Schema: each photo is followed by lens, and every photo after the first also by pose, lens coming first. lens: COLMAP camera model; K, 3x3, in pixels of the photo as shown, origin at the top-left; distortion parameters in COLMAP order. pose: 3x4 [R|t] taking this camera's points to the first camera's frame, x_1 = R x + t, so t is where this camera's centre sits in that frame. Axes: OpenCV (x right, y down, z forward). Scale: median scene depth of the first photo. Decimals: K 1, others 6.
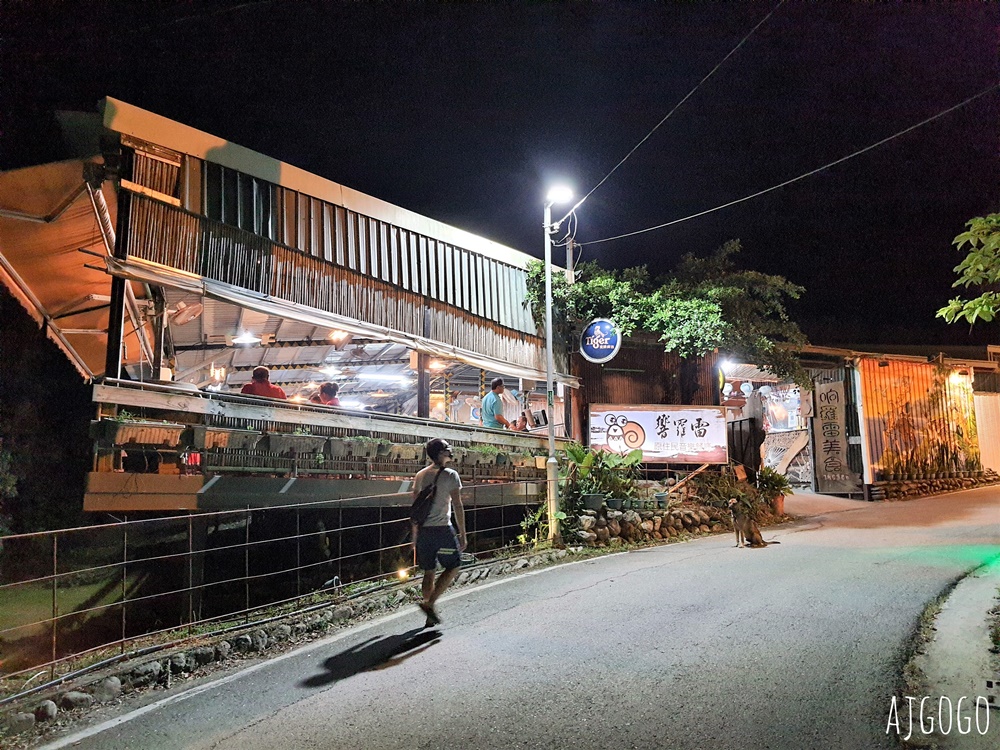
lens RADIAL K [[747.4, 0, 509.0], [0, 747.4, 375.6], [0, 0, 1]] dist [0.038573, -0.000891]
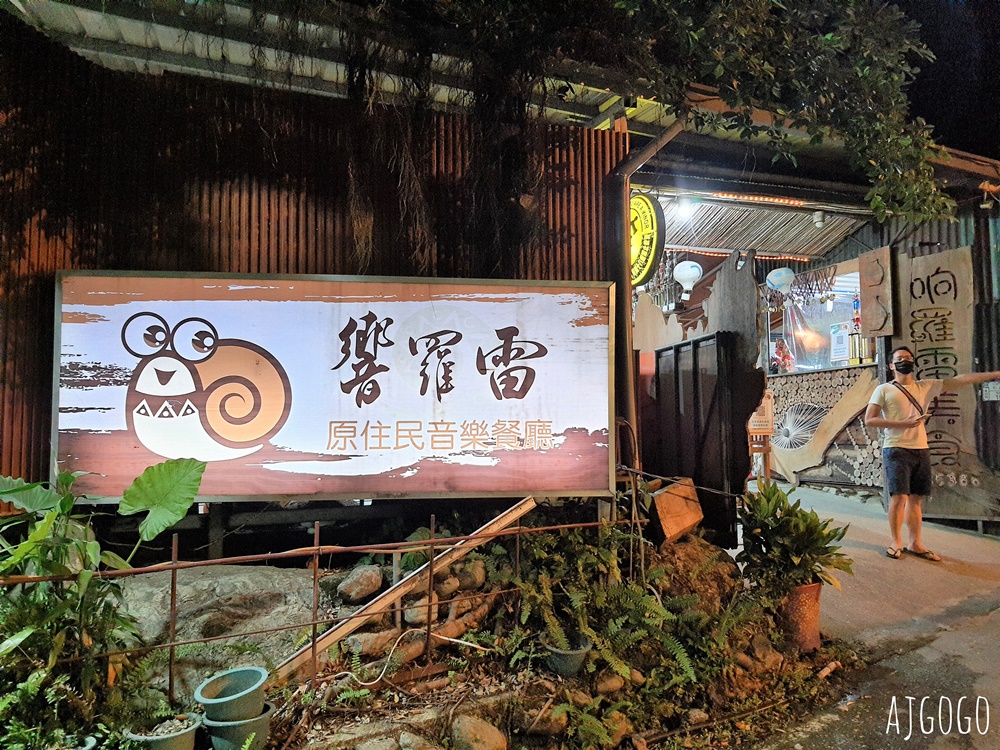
lens RADIAL K [[774.3, 0, 500.0], [0, 774.3, 375.0], [0, 0, 1]] dist [0.030679, -0.006417]
pose [[0.999374, -0.007038, -0.034659, 0.258236], [0.009826, 0.996671, 0.080938, 0.051034], [0.033974, -0.081228, 0.996116, 0.719150]]
